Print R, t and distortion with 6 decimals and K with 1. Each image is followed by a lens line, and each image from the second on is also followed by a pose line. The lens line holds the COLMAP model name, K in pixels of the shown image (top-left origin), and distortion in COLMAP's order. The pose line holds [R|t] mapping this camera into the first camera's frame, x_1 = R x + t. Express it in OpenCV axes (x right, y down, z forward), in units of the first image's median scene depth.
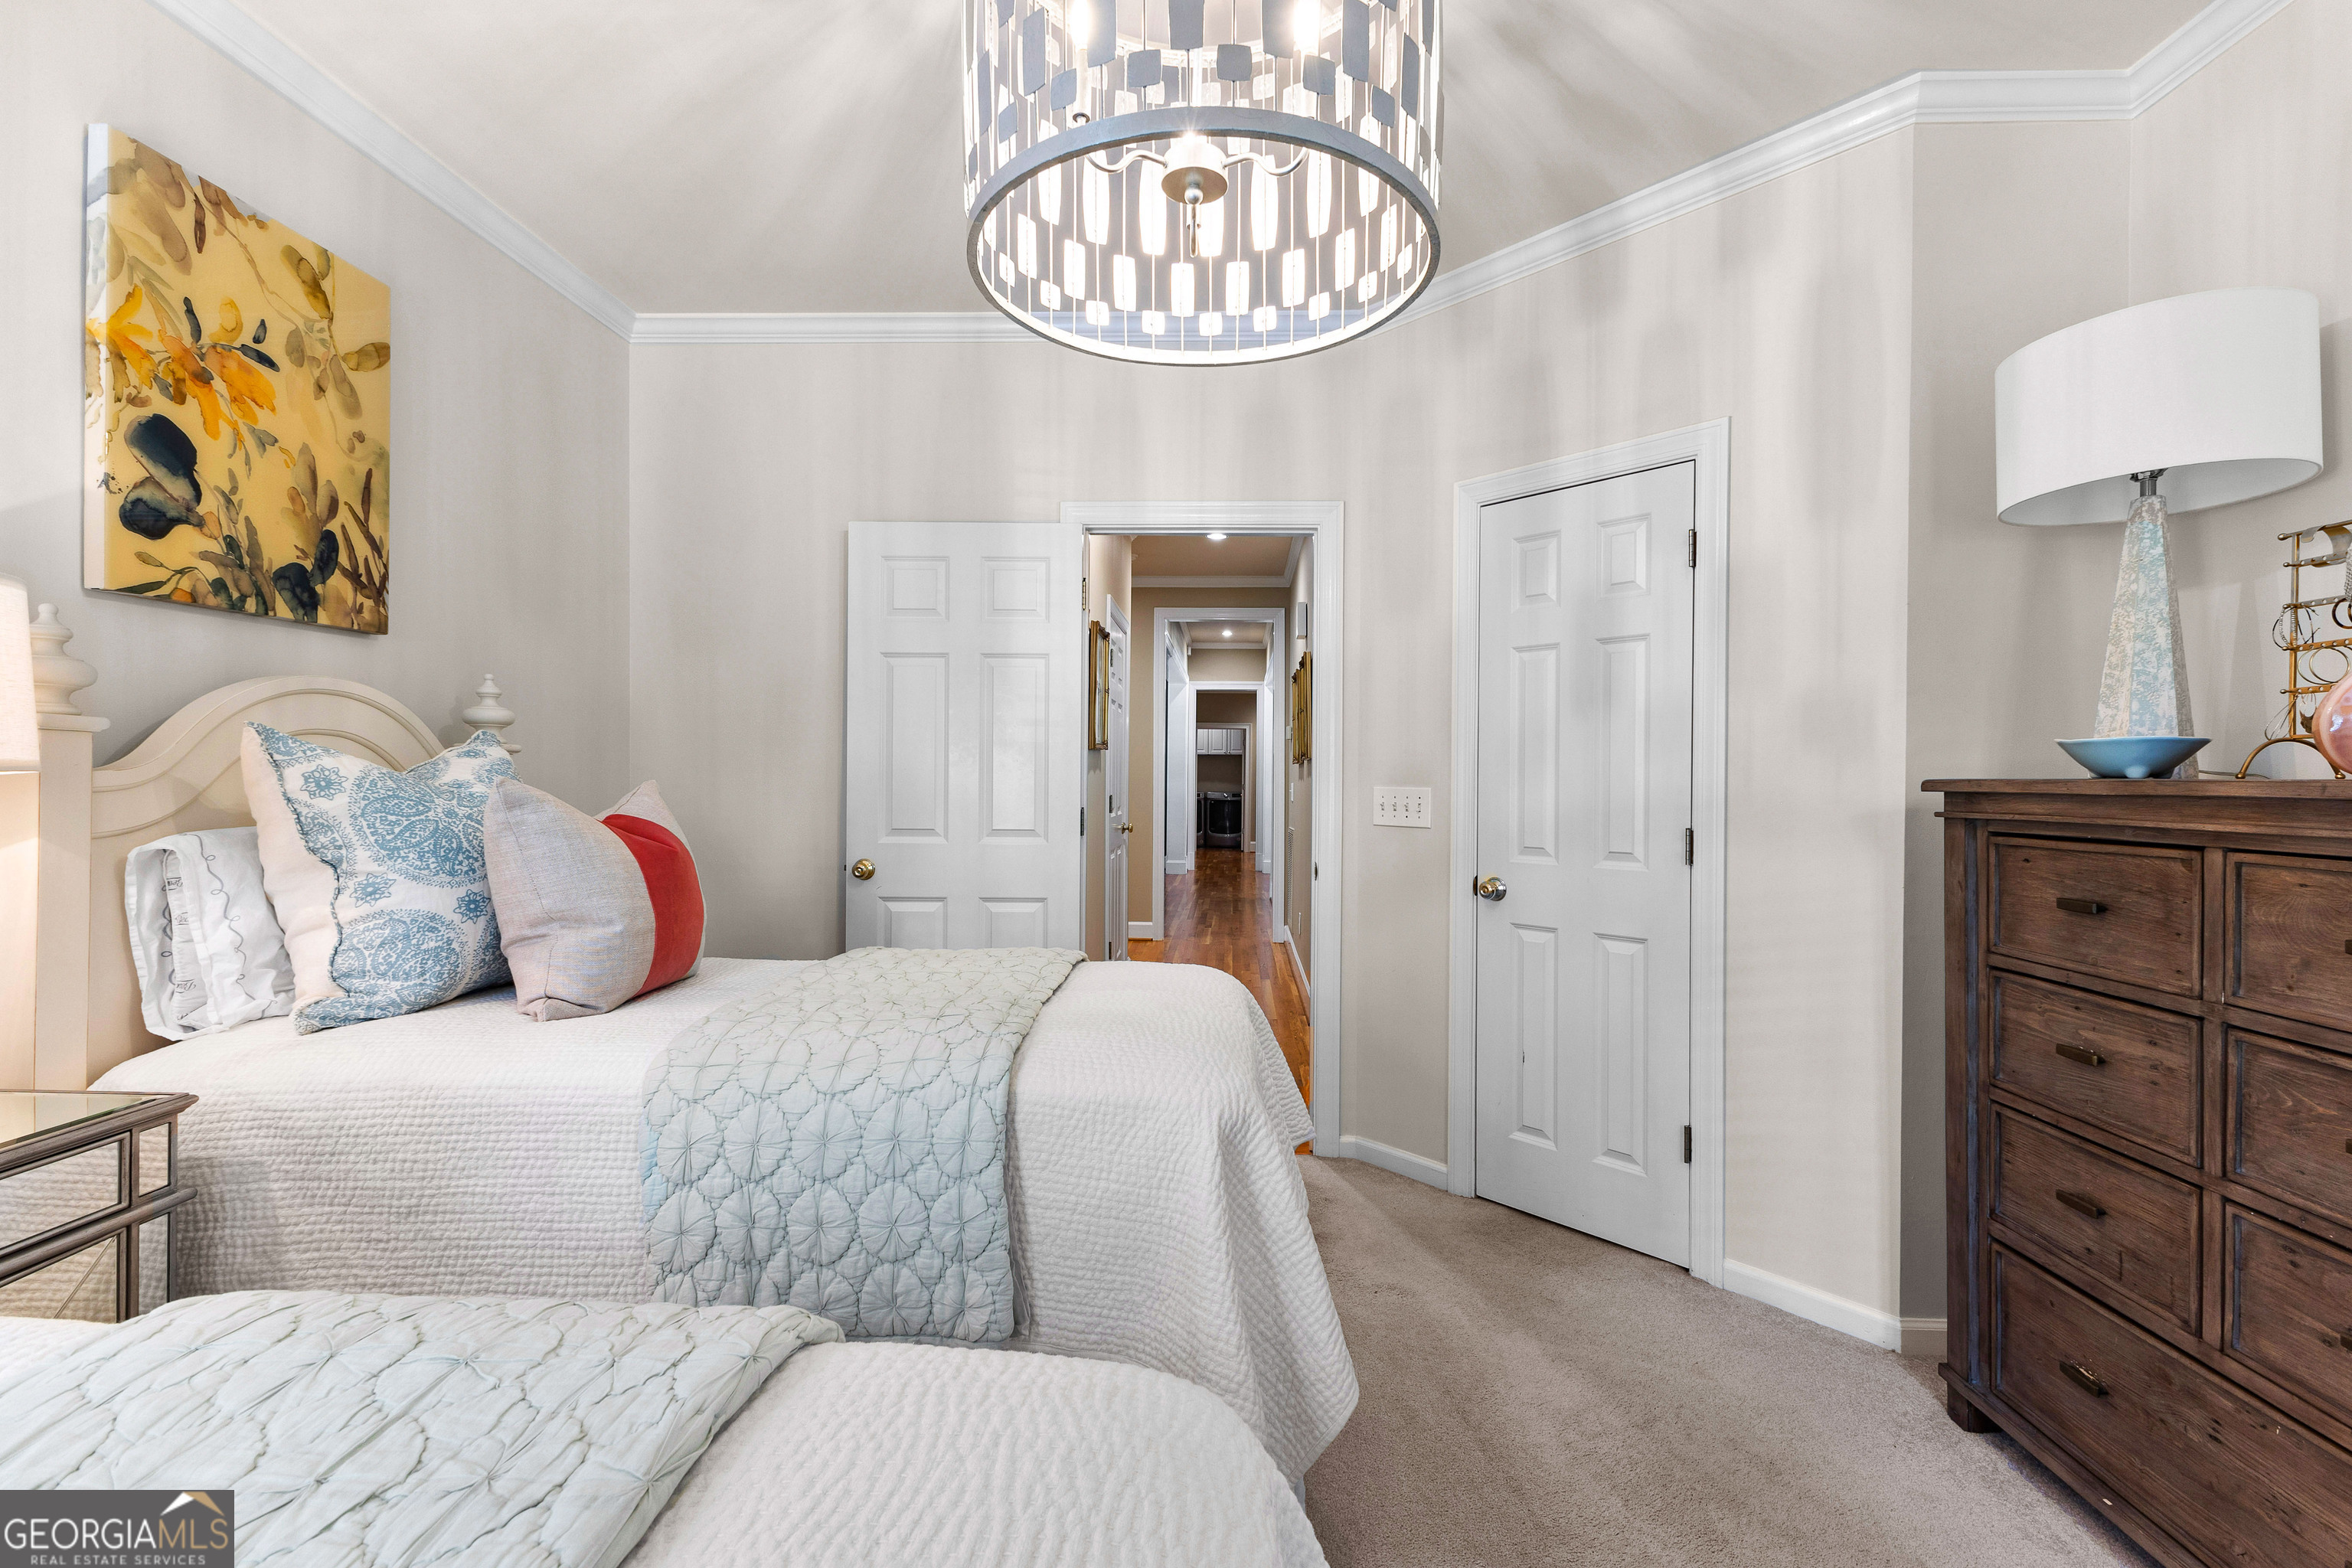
lens RADIAL K [[1019.9, 0, 1181.0], [0, 1019.9, 777.8], [0, 0, 1]] dist [0.020008, 0.001306]
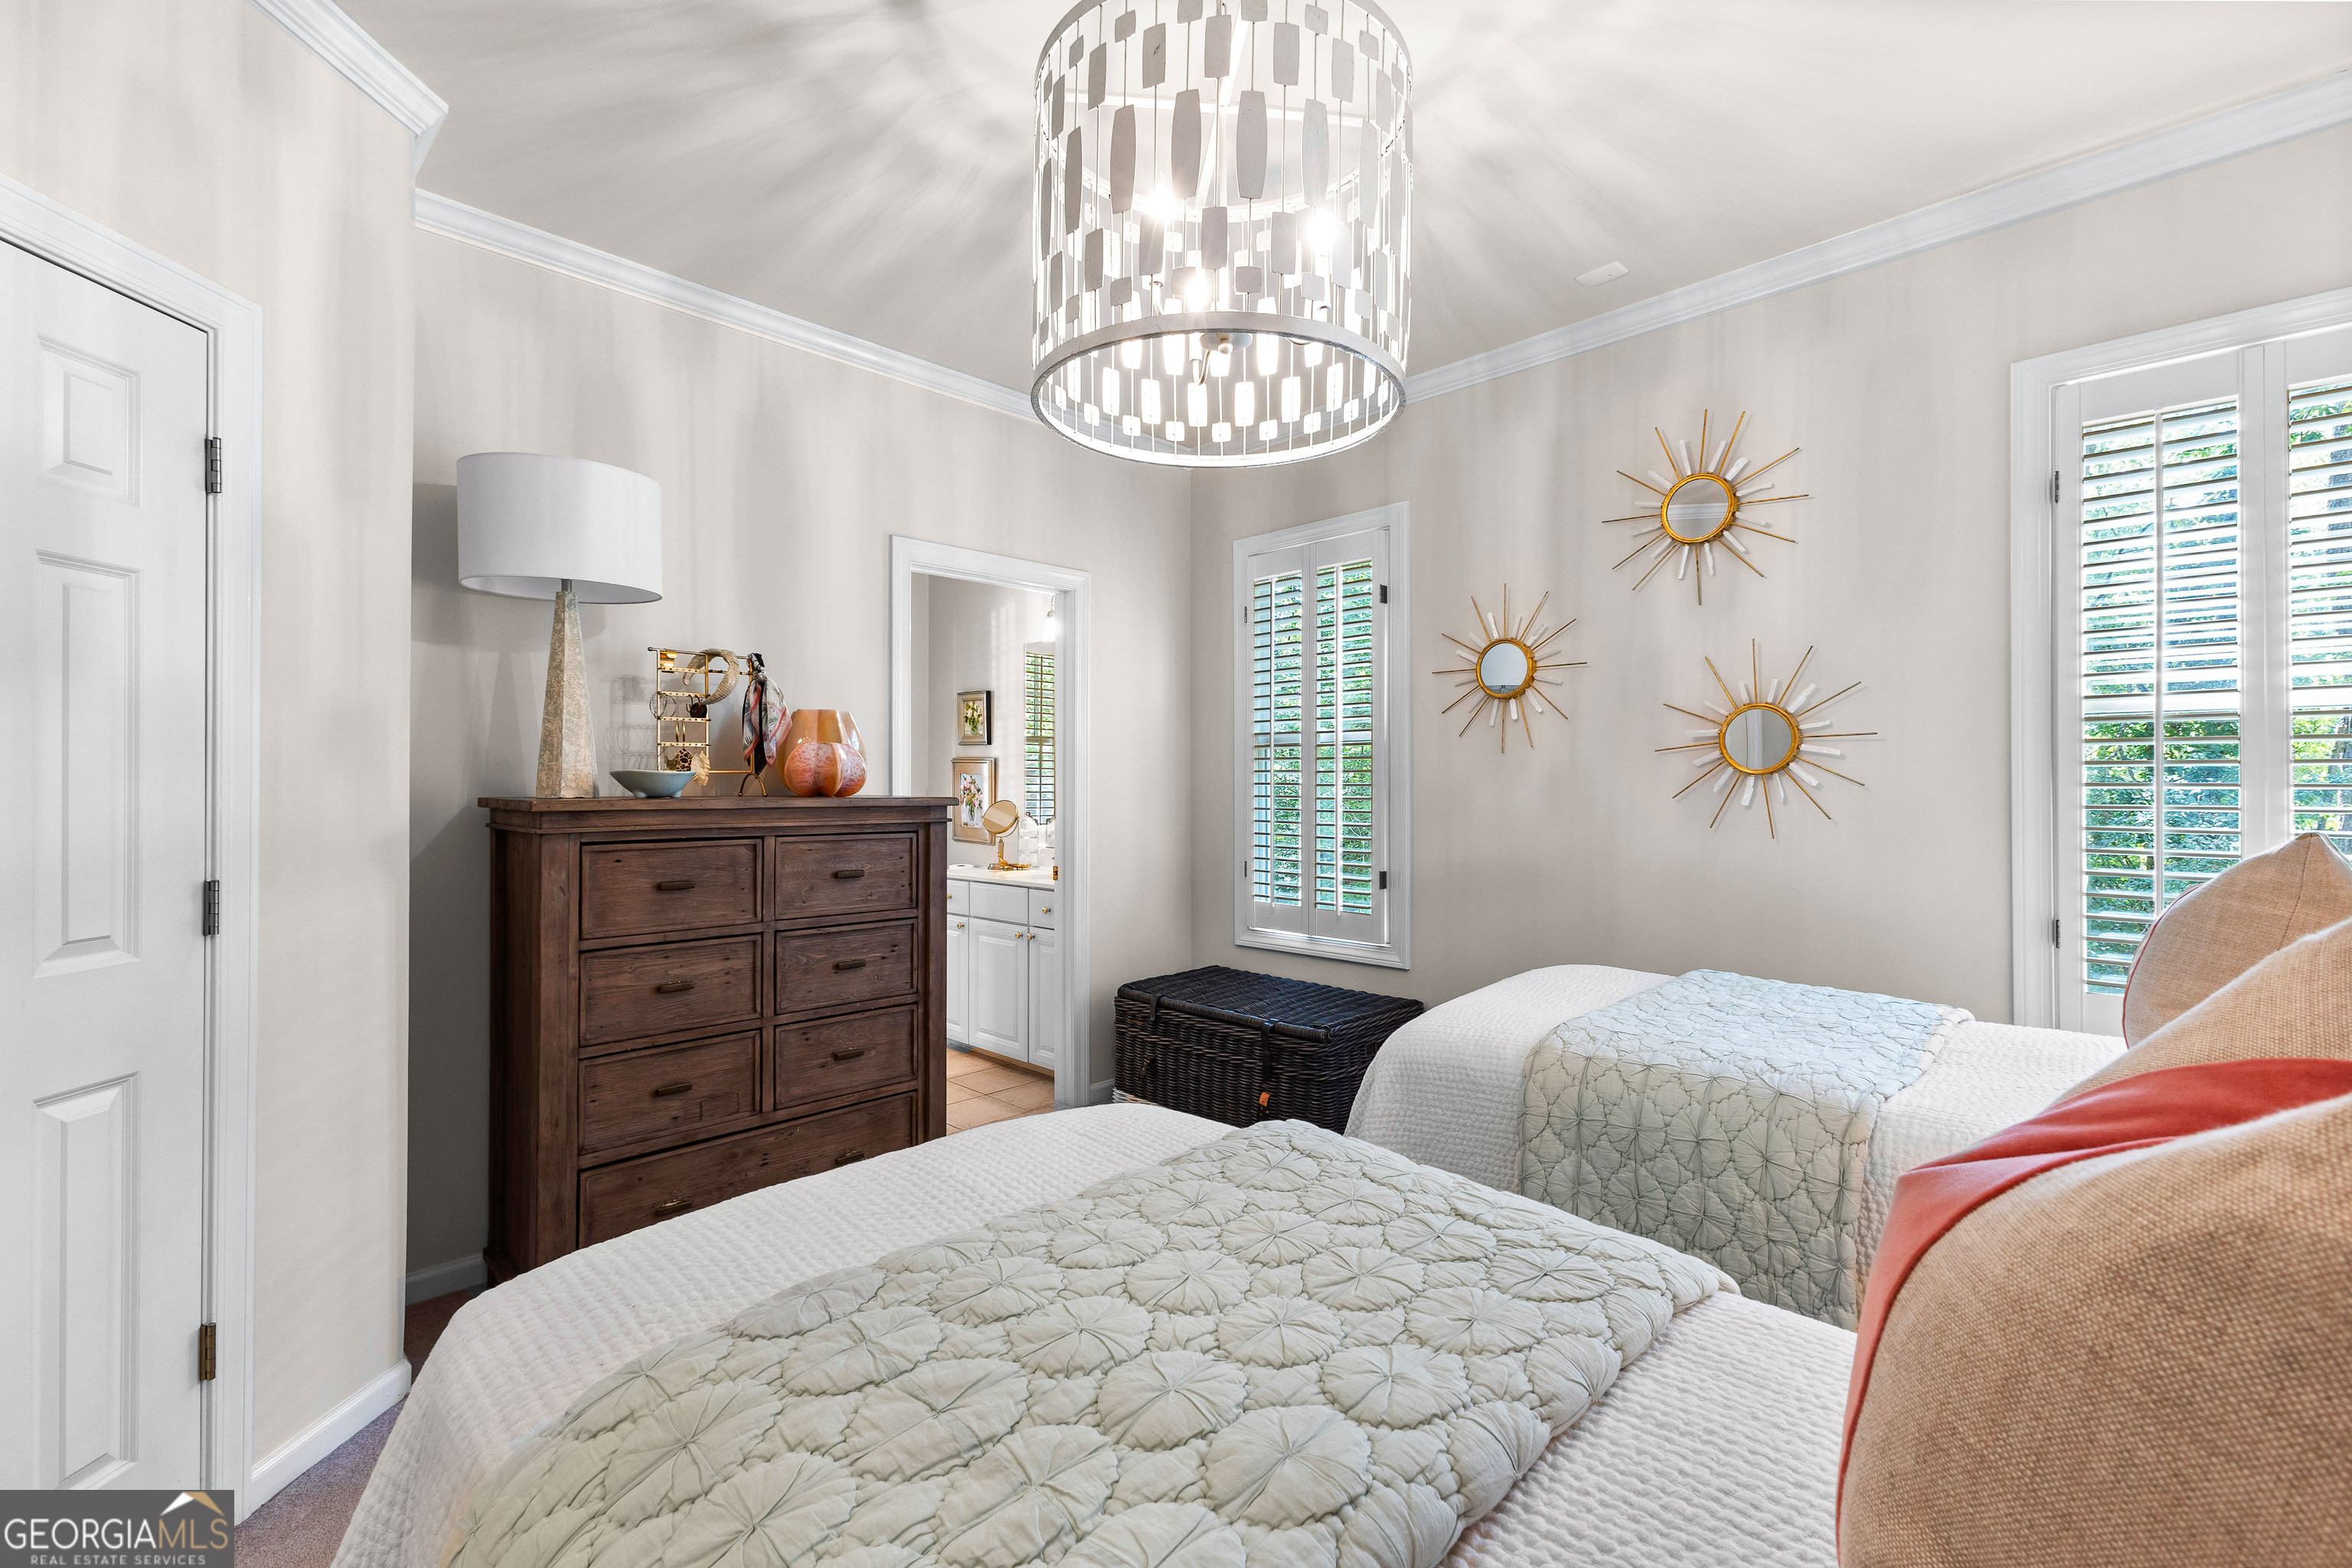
lens RADIAL K [[1019.9, 0, 1175.2], [0, 1019.9, 781.3], [0, 0, 1]] dist [0.020008, 0.001306]
pose [[-0.728629, -0.002985, 0.684902, -0.672839], [-0.003358, 0.999994, 0.000787, -0.028580], [-0.684901, -0.001726, -0.728634, 1.653307]]
